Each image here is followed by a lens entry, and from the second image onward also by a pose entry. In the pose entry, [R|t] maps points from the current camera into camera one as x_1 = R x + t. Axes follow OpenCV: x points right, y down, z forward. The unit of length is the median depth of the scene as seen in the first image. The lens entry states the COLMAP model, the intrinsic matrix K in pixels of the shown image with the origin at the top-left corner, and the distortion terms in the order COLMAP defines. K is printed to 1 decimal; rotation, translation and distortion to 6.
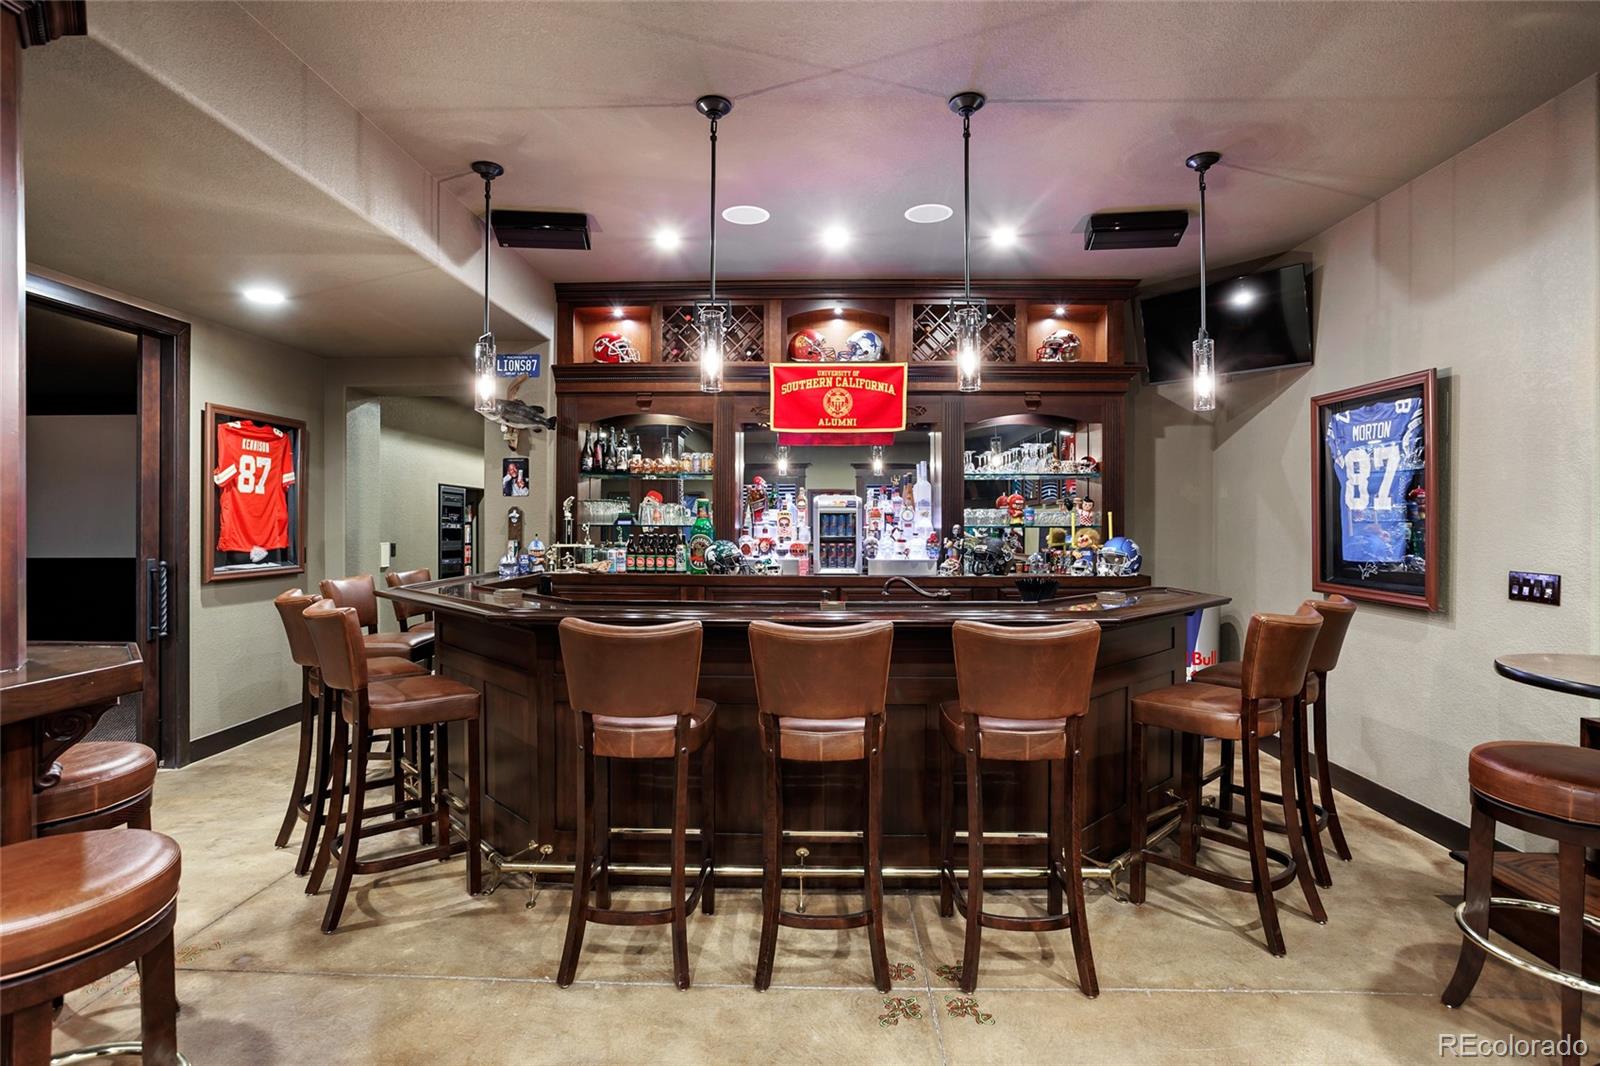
lens RADIAL K [[772.4, 0, 800.0], [0, 772.4, 533.0], [0, 0, 1]] dist [-0.049693, 0.000345]
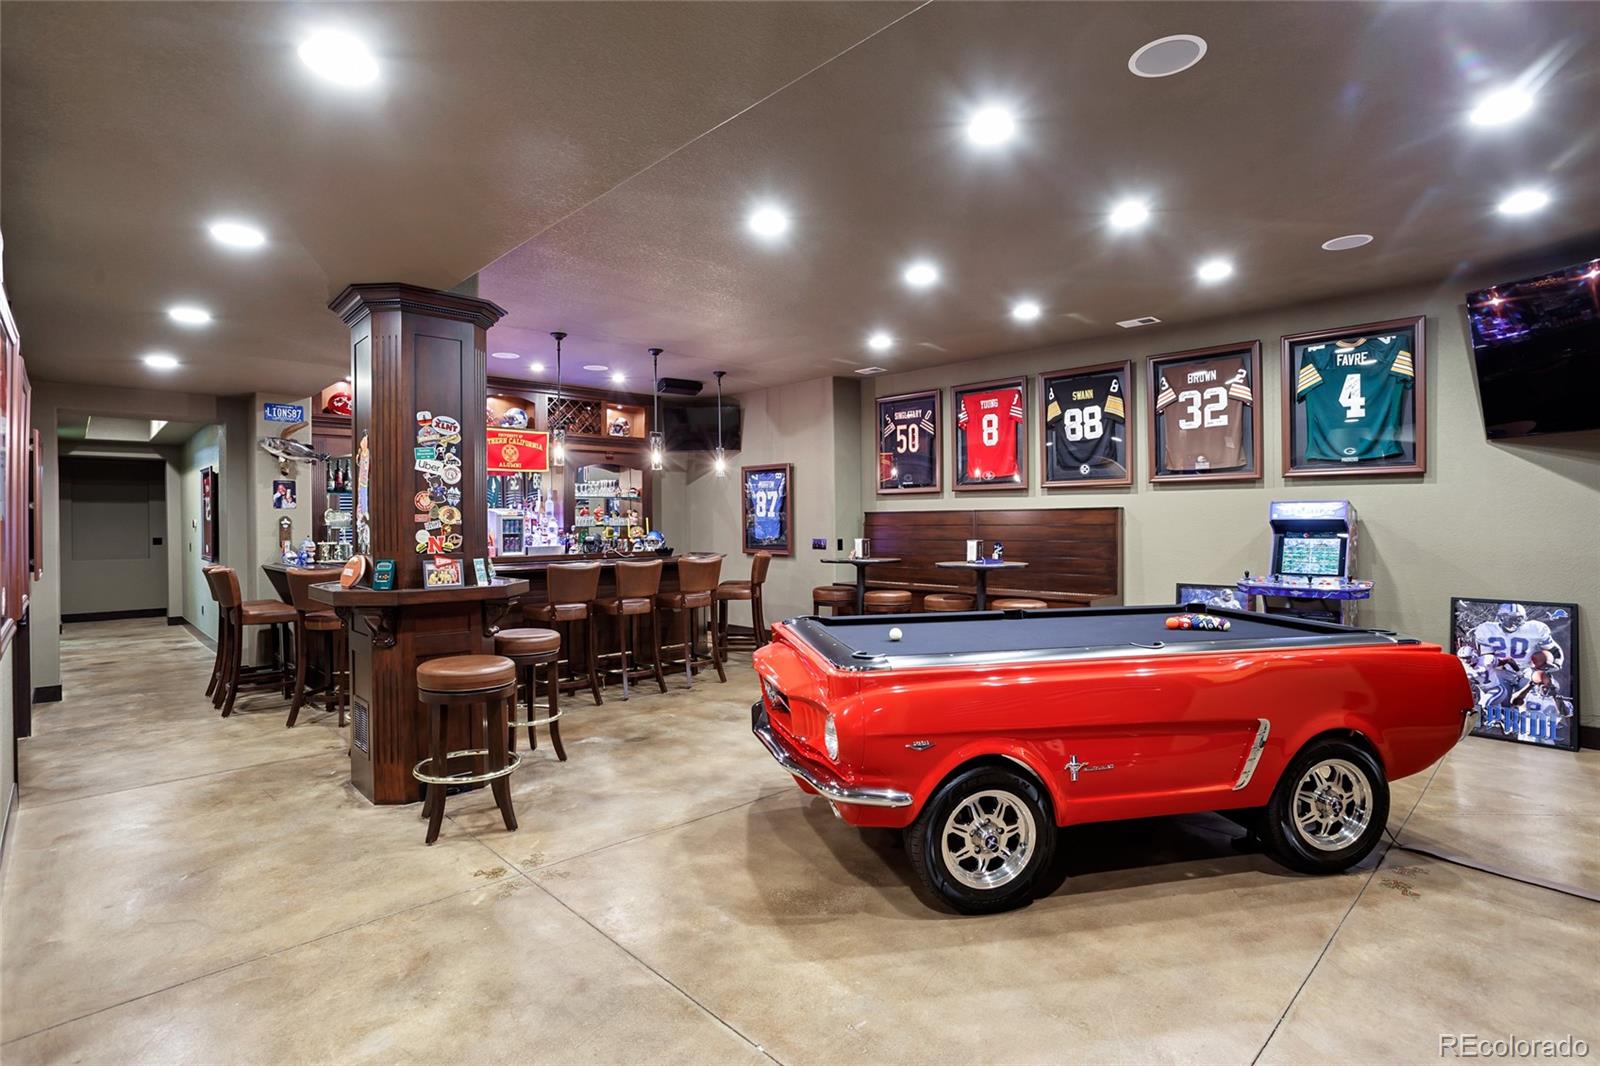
lens RADIAL K [[772.4, 0, 800.0], [0, 772.4, 533.0], [0, 0, 1]] dist [-0.049693, 0.000345]
pose [[0.699083, -0.018384, 0.714804, -0.698345], [0.020375, 0.999776, 0.005786, 0.006881], [-0.714750, 0.010519, 0.699301, -0.604724]]
